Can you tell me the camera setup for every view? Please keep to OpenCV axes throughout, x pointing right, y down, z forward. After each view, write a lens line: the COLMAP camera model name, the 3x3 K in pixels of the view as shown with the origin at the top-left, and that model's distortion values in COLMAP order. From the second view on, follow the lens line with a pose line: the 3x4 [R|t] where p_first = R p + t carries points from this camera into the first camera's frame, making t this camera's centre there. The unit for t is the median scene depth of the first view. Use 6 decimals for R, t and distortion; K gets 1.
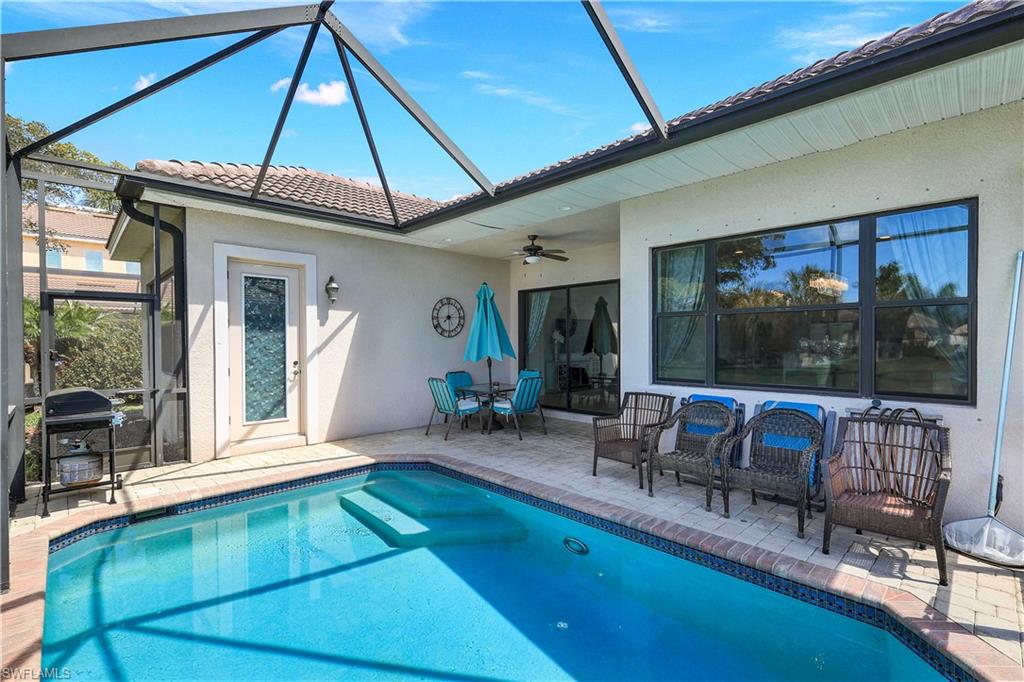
lens RADIAL K [[455.8, 0, 494.9], [0, 455.8, 344.7], [0, 0, 1]] dist [0.000090, -0.000006]
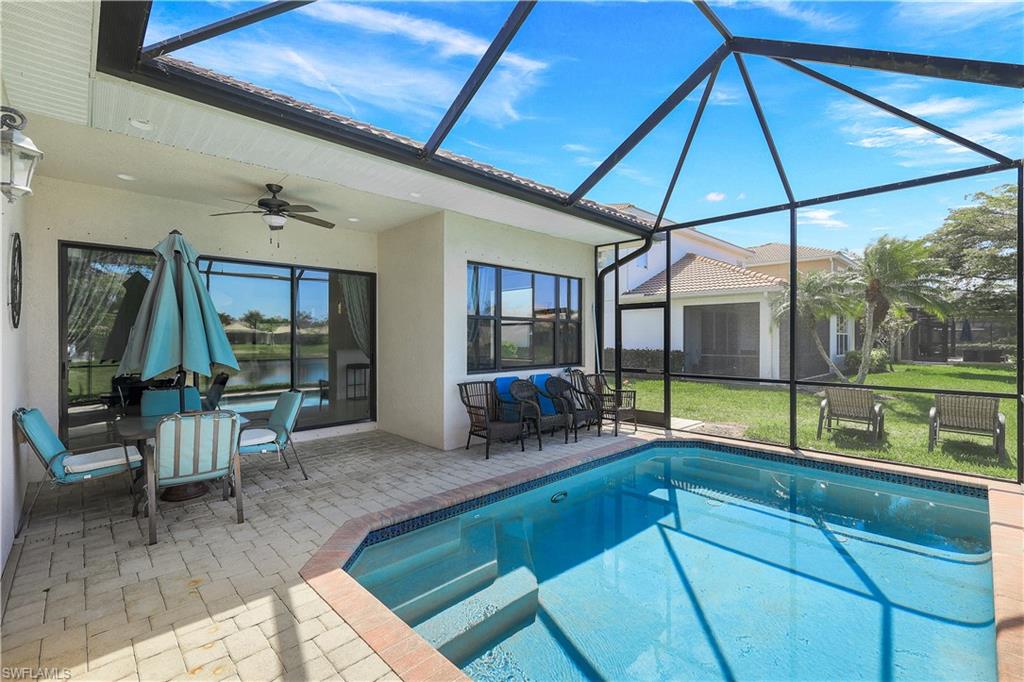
lens RADIAL K [[453.2, 0, 515.3], [0, 453.2, 343.7], [0, 0, 1]] dist [0.000589, -0.000081]
pose [[-0.013248, -0.002112, 0.999910, -0.843942], [0.010651, 0.999941, 0.002253, 0.003674], [-0.999856, 0.010680, -0.013225, 0.894927]]
